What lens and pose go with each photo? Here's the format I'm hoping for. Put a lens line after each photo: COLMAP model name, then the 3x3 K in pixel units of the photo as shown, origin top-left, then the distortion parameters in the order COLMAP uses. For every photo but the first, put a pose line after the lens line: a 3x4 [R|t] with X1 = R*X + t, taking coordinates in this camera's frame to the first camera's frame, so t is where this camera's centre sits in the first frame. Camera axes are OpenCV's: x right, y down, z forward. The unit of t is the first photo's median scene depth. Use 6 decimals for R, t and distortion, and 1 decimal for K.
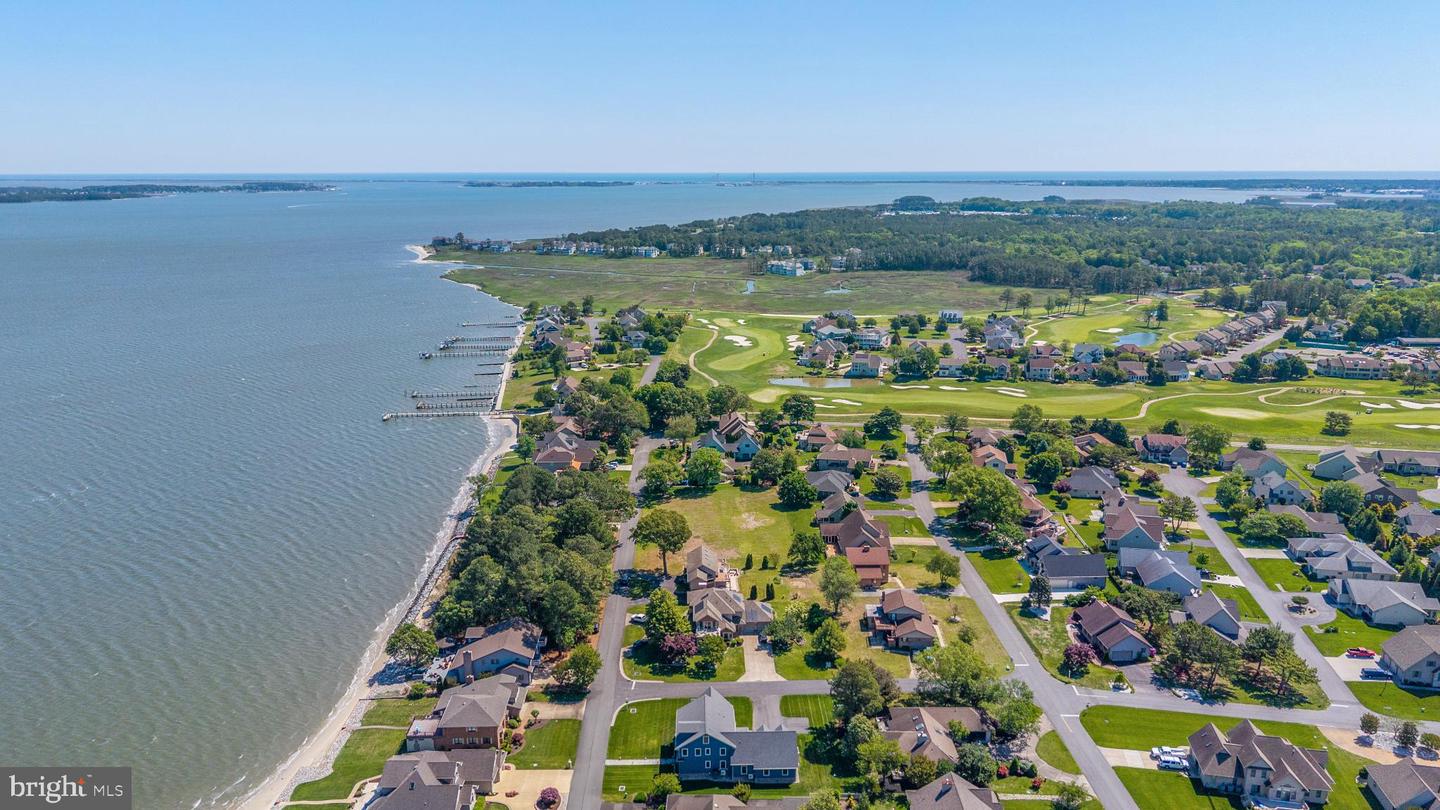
lens RADIAL K [[959.0, 0, 723.2], [0, 959.0, 403.8], [0, 0, 1]] dist [0.056599, -0.074051]
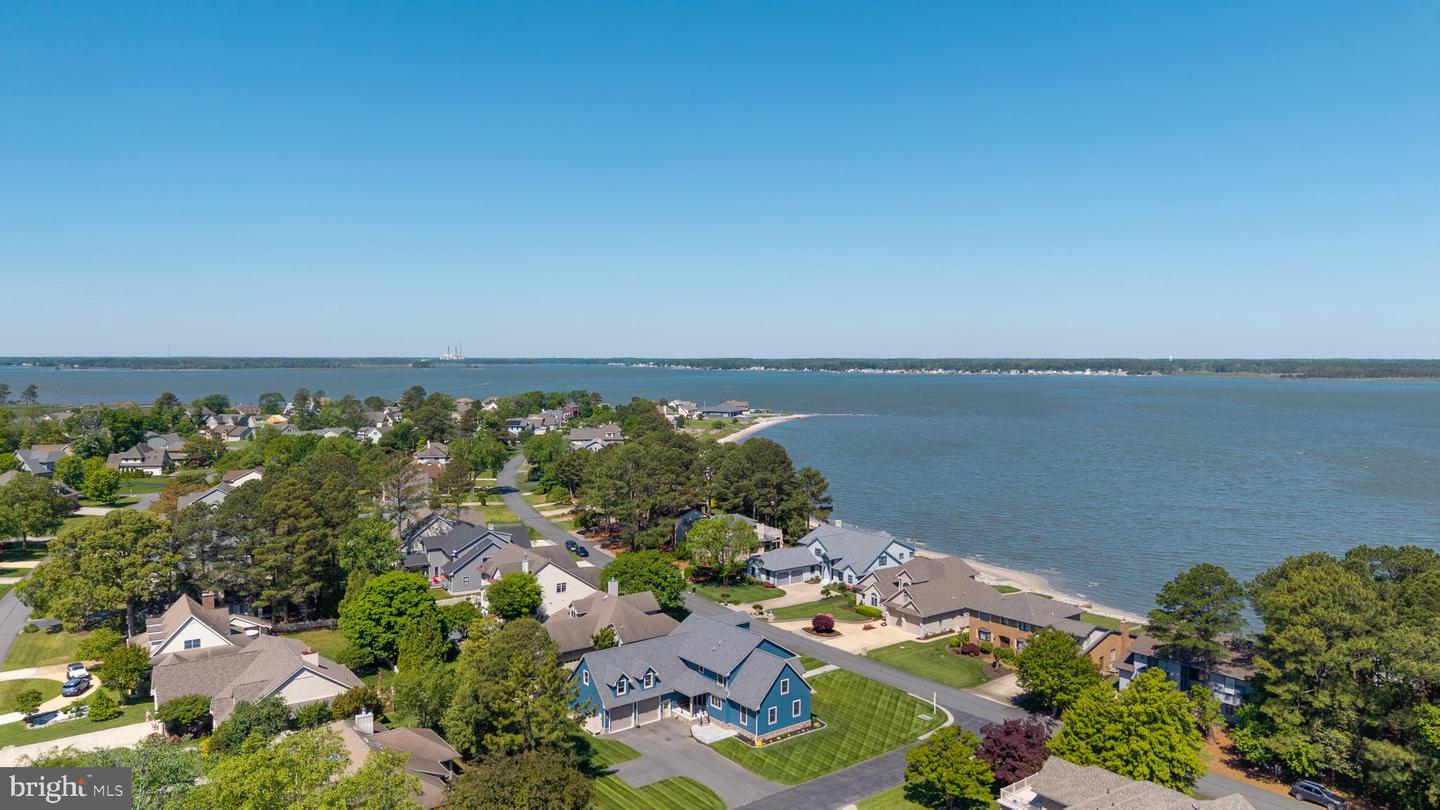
lens RADIAL K [[959.0, 0, 723.2], [0, 959.0, 403.8], [0, 0, 1]] dist [0.056599, -0.074051]
pose [[-0.801144, 0.033591, -0.597528, 0.313879], [-0.137935, 0.961179, 0.238973, 0.036255], [0.582359, 0.273872, -0.765410, 1.300273]]
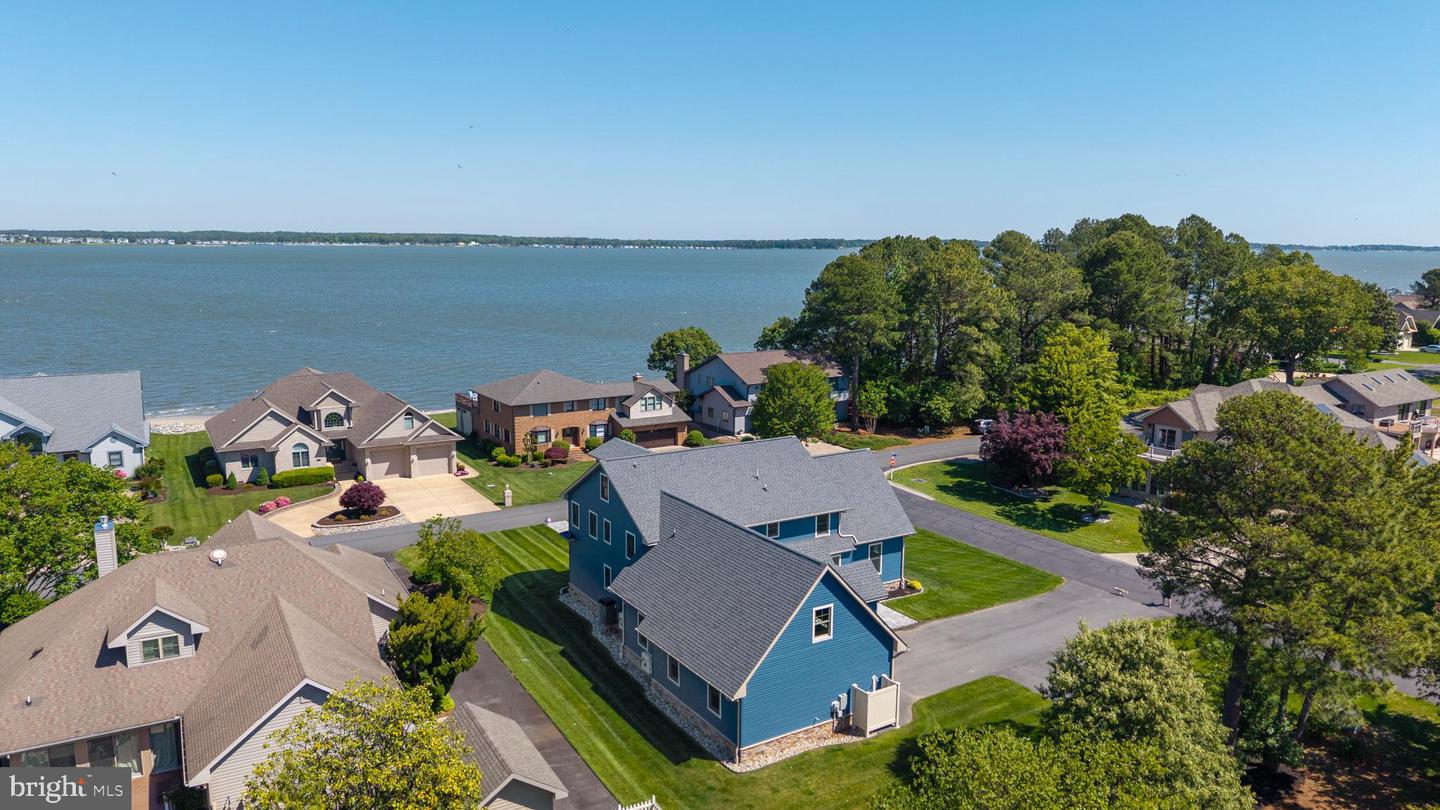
lens RADIAL K [[959.0, 0, 723.2], [0, 959.0, 403.8], [0, 0, 1]] dist [0.056599, -0.074051]
pose [[0.524951, 0.152893, -0.837287, 0.215832], [-0.211618, 0.976288, 0.045597, 0.265422], [0.824405, 0.153249, 0.544859, 0.760975]]
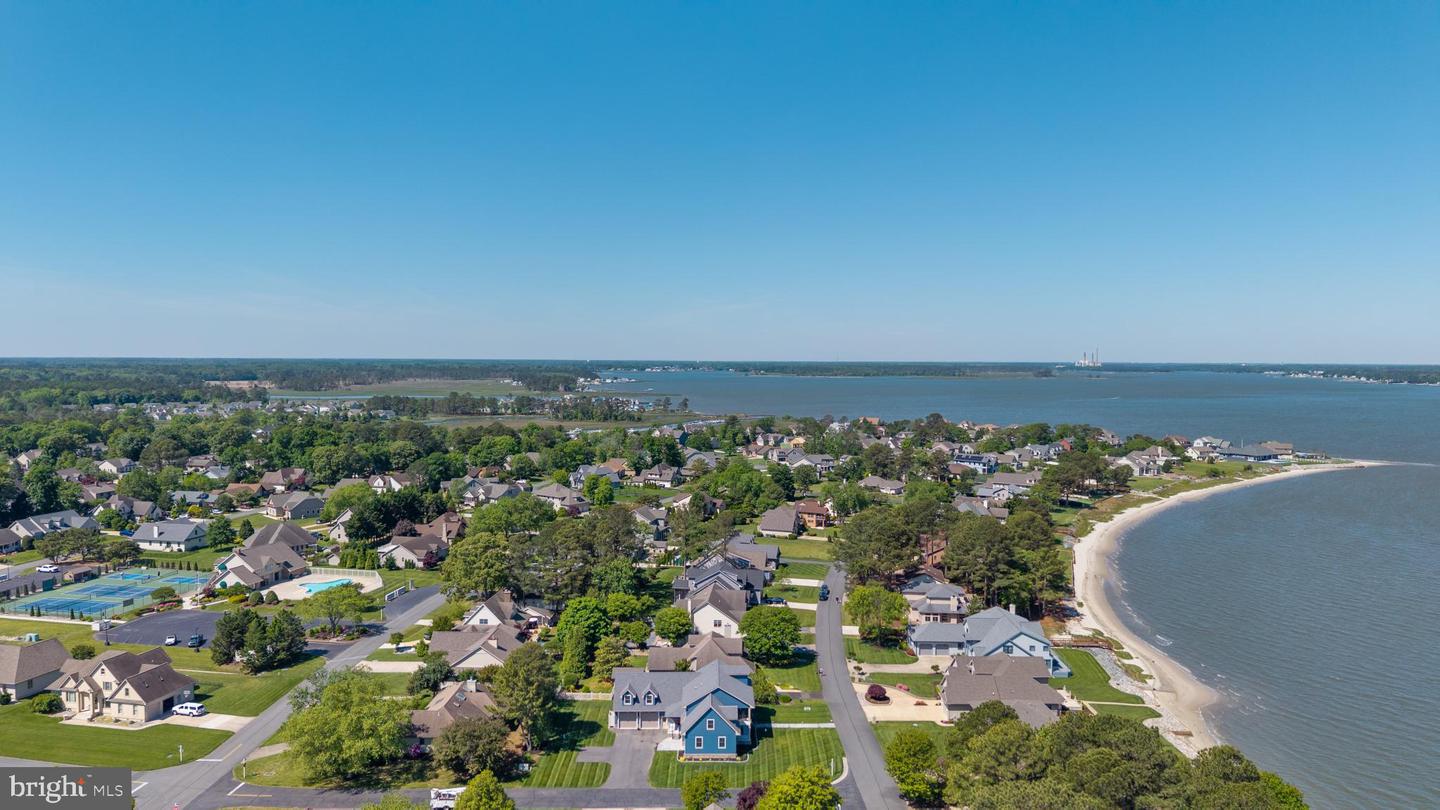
lens RADIAL K [[959.0, 0, 723.2], [0, 959.0, 403.8], [0, 0, 1]] dist [0.056599, -0.074051]
pose [[-0.999968, 0.001616, 0.007781, -0.027523], [0.003739, 0.959616, 0.281288, -0.129937], [-0.007013, 0.281308, -0.959592, 1.586528]]
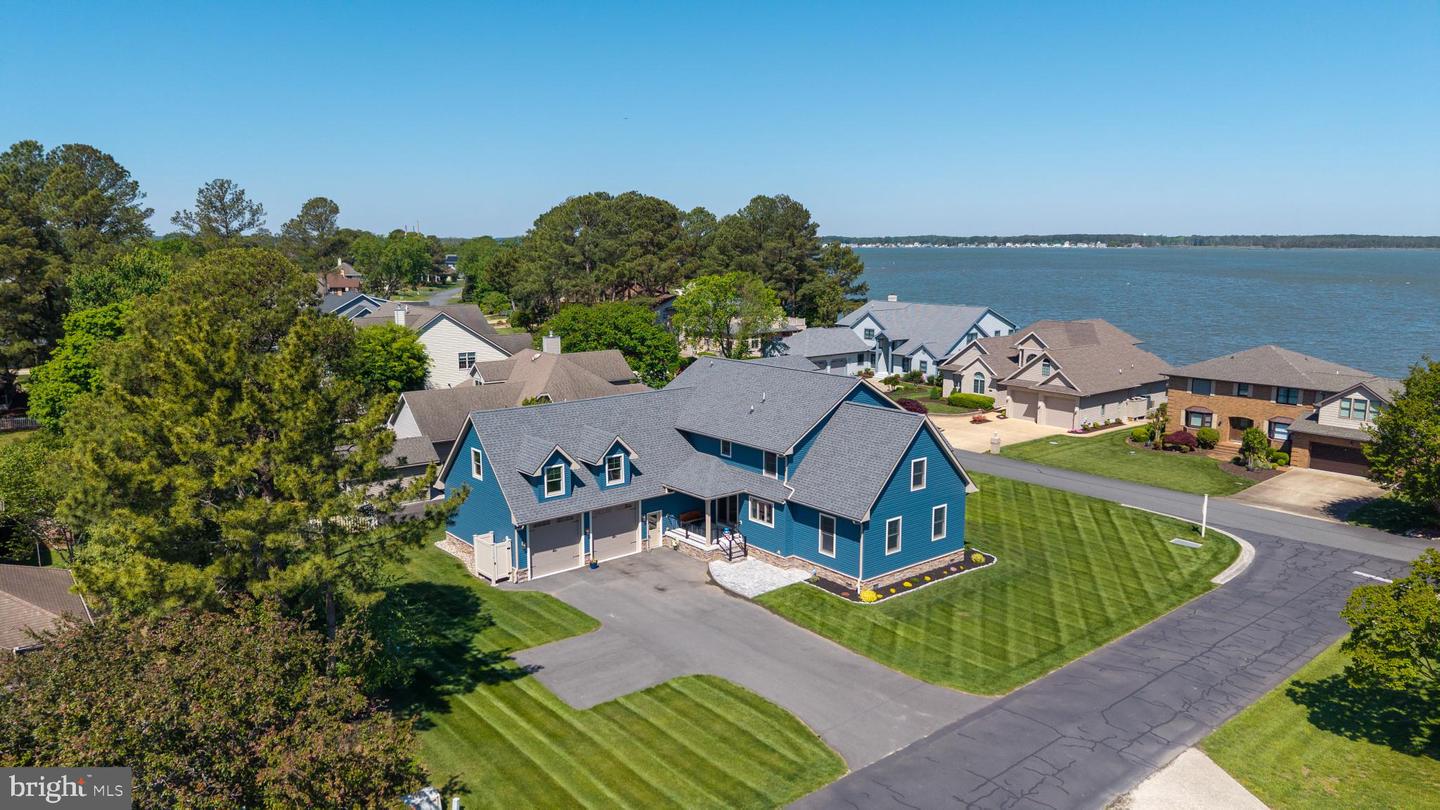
lens RADIAL K [[959.0, 0, 723.2], [0, 959.0, 403.8], [0, 0, 1]] dist [0.056599, -0.074051]
pose [[-0.781182, 0.110799, -0.614393, 0.163137], [-0.141881, 0.926866, 0.347548, 0.208962], [0.607967, 0.358669, -0.708330, 1.097815]]
